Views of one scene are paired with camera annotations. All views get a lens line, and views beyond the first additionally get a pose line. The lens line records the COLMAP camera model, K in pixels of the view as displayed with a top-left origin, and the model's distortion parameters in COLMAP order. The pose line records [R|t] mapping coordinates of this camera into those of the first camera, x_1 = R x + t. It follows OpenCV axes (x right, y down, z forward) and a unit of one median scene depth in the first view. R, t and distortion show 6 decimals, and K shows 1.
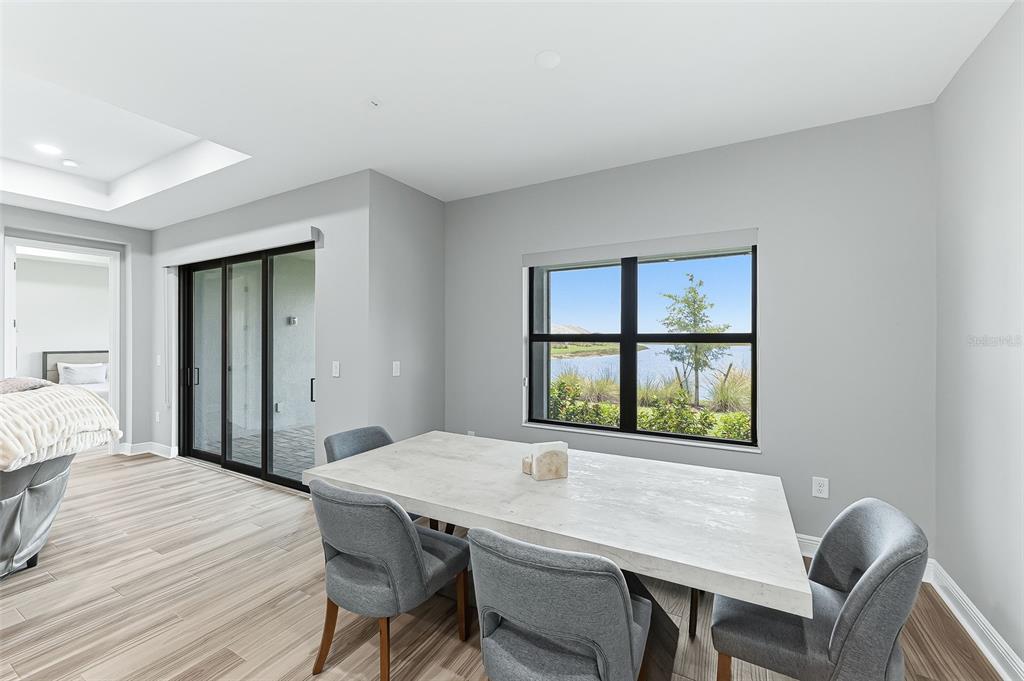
lens RADIAL K [[410.8, 0, 509.8], [0, 410.8, 339.4], [0, 0, 1]] dist [0.000414, 0.000205]
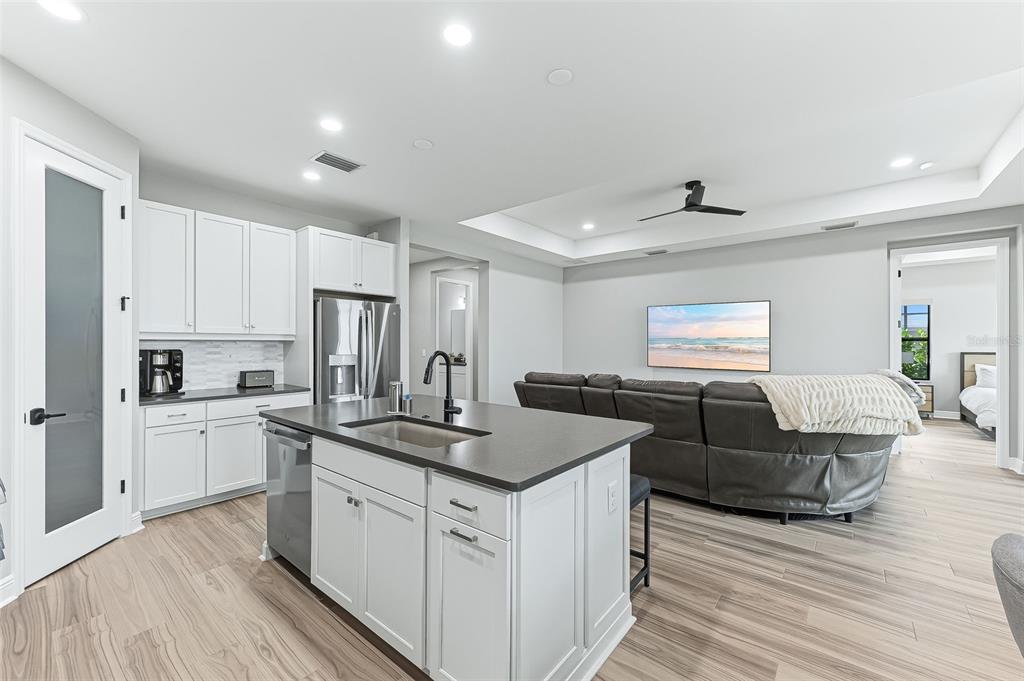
lens RADIAL K [[433.6, 0, 524.2], [0, 433.6, 346.9], [0, 0, 1]] dist [0.000502, 0.000086]
pose [[-0.153782, -0.001194, -0.988104, 0.138043], [0.005415, 0.999983, -0.002051, 0.019743], [0.988090, -0.005666, -0.153773, 0.146691]]
